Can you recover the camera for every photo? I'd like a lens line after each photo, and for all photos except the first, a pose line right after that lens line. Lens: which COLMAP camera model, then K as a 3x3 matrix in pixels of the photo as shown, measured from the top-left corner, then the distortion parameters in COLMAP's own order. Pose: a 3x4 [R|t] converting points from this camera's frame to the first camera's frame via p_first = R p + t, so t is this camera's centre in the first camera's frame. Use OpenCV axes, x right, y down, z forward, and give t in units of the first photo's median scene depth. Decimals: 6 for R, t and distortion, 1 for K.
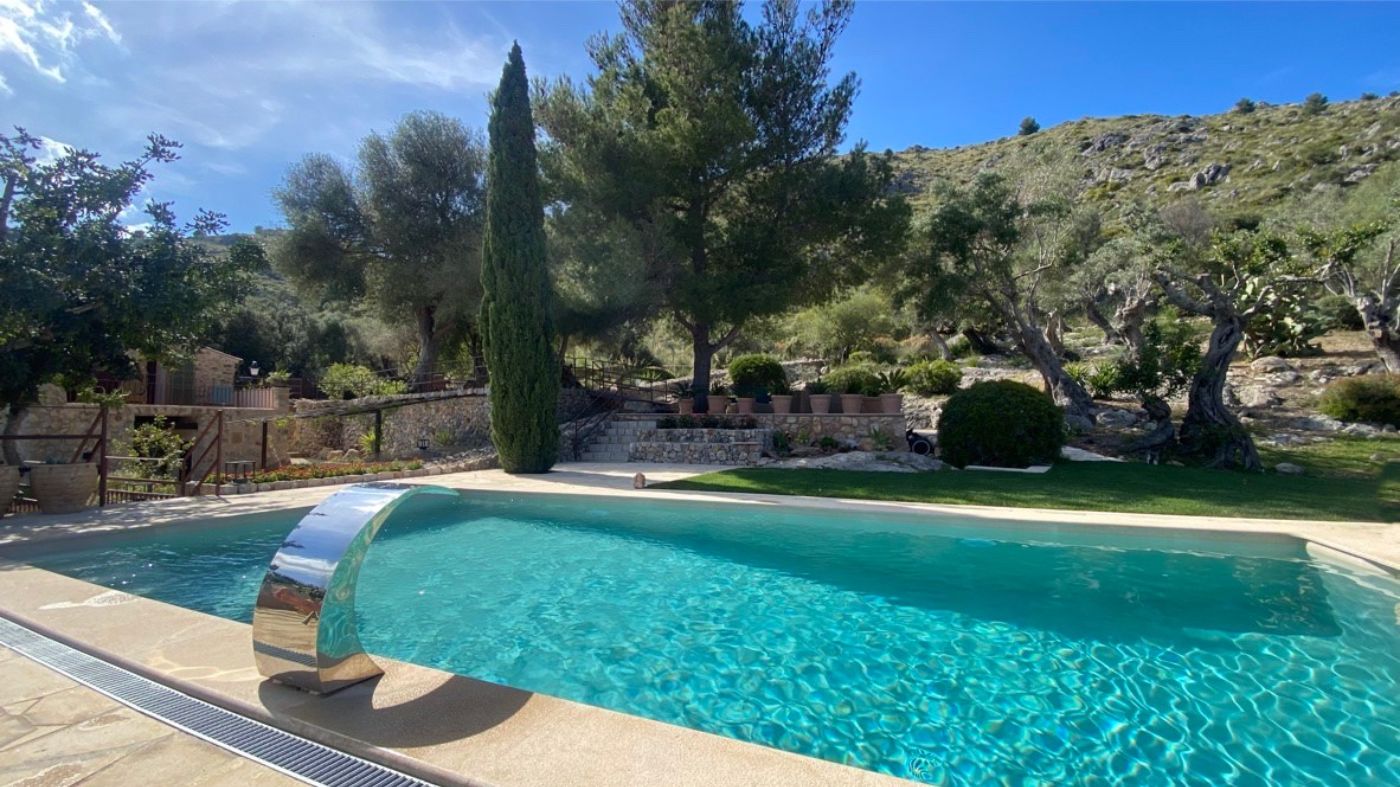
lens RADIAL K [[556.0, 0, 700.0], [0, 556.0, 393.5], [0, 0, 1]] dist [-0.037006, 0.000019]
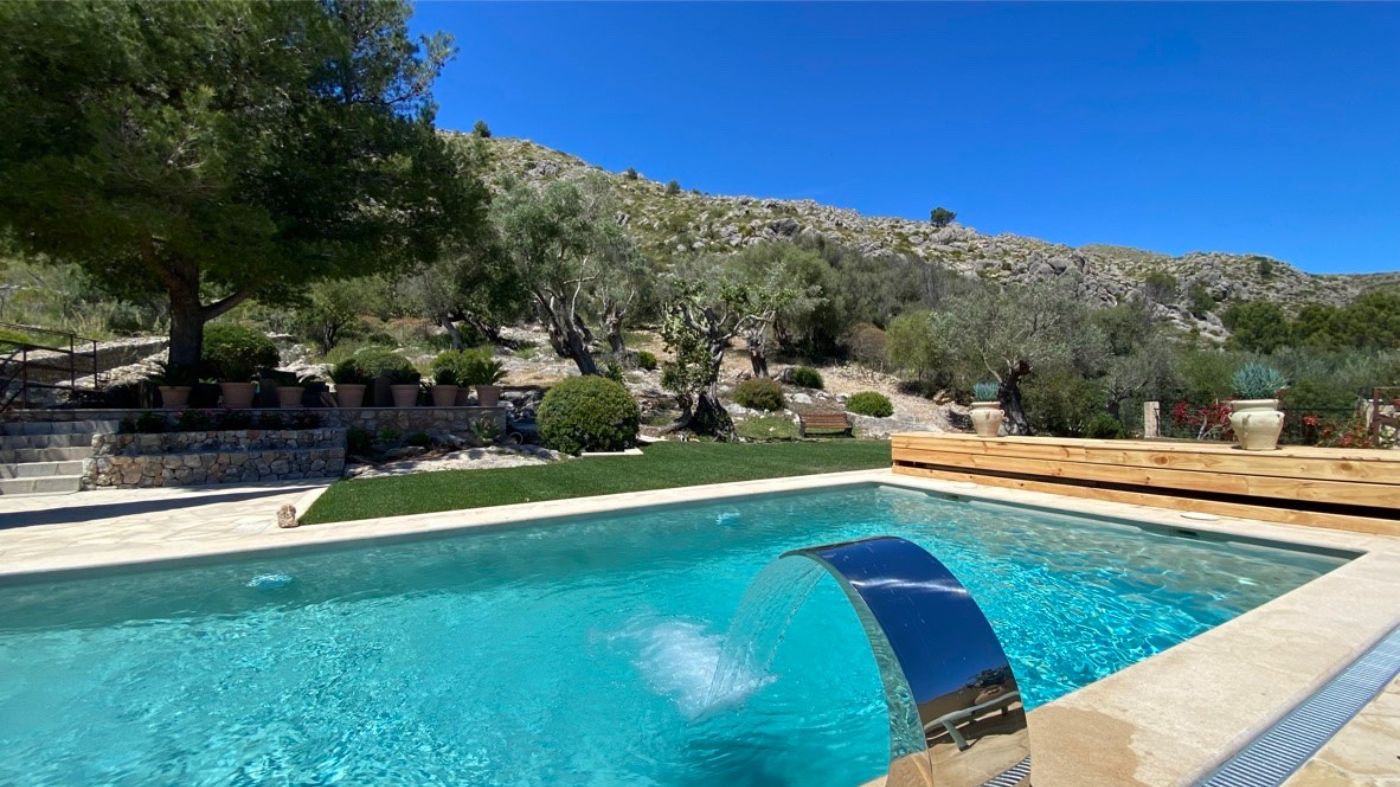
lens RADIAL K [[555.8, 0, 700.0], [0, 555.8, 393.5], [0, 0, 1]] dist [0.000908, 0.000016]
pose [[0.591501, 0.004448, 0.806292, -0.174351], [-0.021193, 0.999725, 0.010031, -0.002247], [-0.806026, -0.023021, 0.591432, 0.106377]]
